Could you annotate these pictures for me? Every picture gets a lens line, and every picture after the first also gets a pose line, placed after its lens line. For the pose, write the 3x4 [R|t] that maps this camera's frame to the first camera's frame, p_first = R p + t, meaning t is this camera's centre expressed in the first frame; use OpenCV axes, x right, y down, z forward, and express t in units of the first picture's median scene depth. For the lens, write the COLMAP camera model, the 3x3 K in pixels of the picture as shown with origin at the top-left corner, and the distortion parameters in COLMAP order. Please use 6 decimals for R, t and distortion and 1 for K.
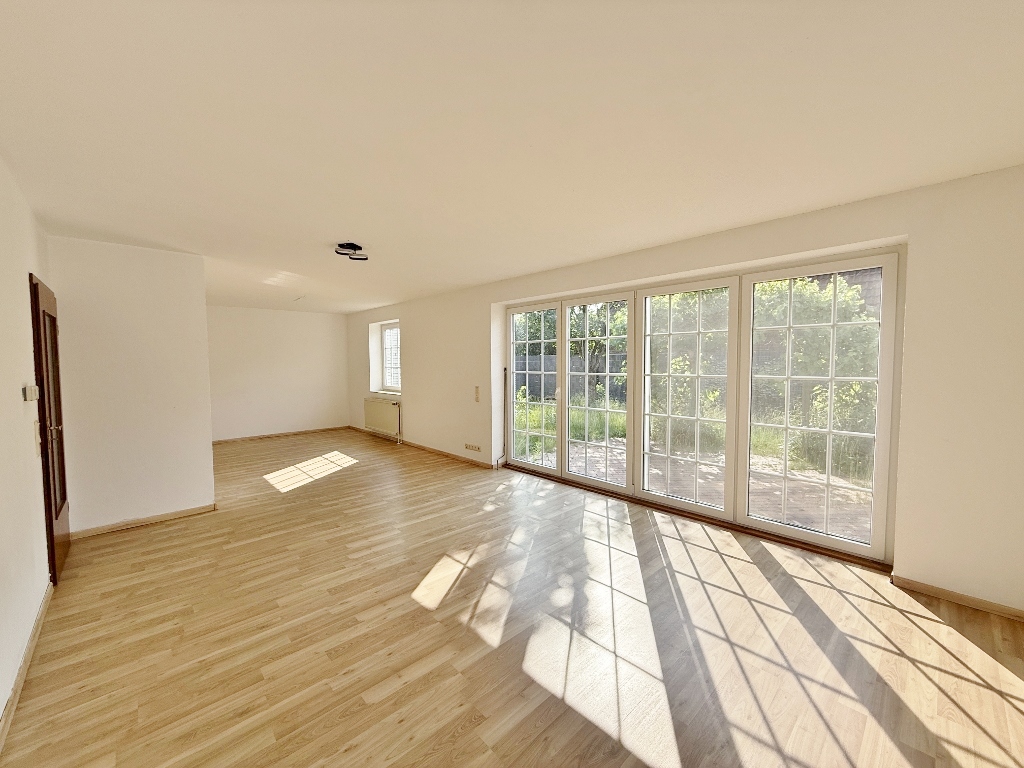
lens RADIAL K [[406.6, 0, 505.3], [0, 406.6, 386.5], [0, 0, 1]] dist [0.005384, 0.000692]
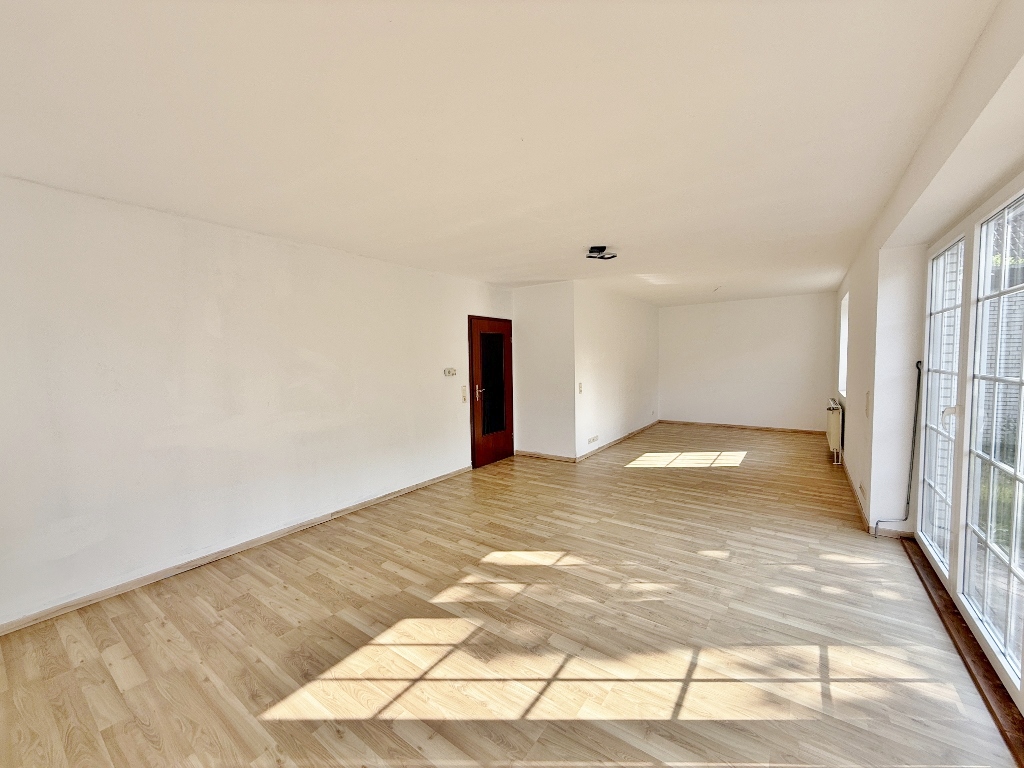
lens RADIAL K [[406.6, 0, 512.7], [0, 406.6, 382.9], [0, 0, 1]] dist [0.005384, 0.000692]
pose [[0.201138, 0.059740, -0.977740, 0.769419], [-0.040964, 0.997778, 0.052537, -0.043069], [0.978706, 0.029485, 0.203139, 0.659697]]
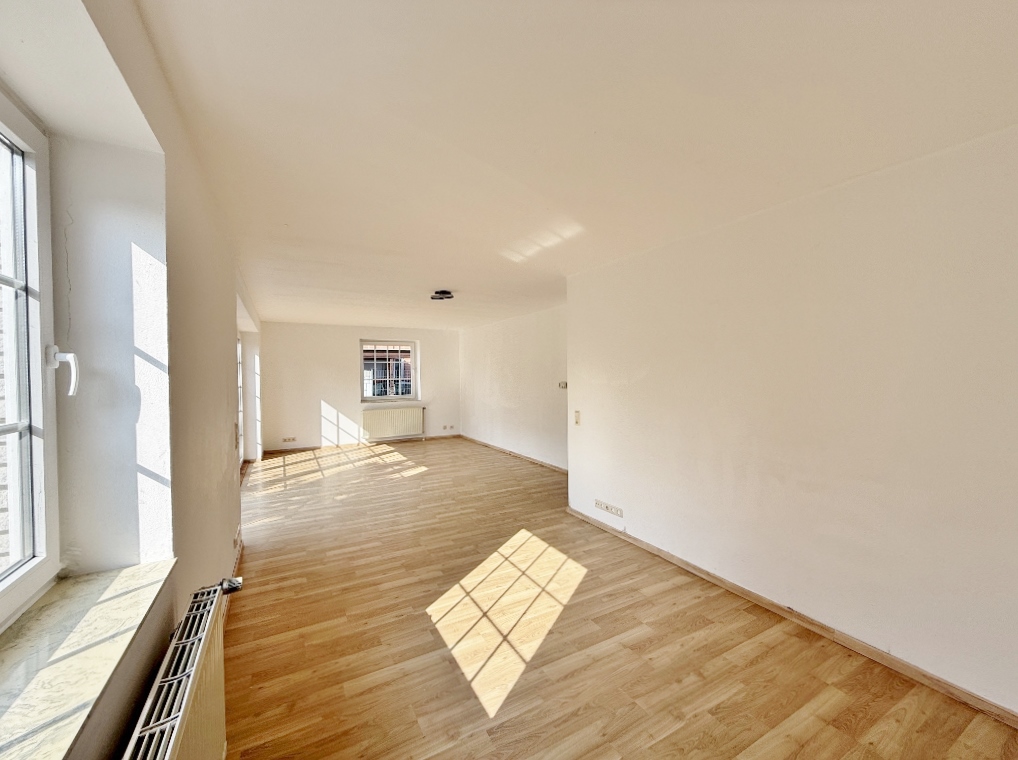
lens RADIAL K [[404.2, 0, 507.0], [0, 404.2, 377.4], [0, 0, 1]] dist [0.005384, 0.000692]
pose [[-0.970812, 0.016222, 0.239291, -1.080511], [0.033962, 0.996955, 0.070202, -0.172511], [-0.237423, 0.076280, -0.968407, 2.699438]]
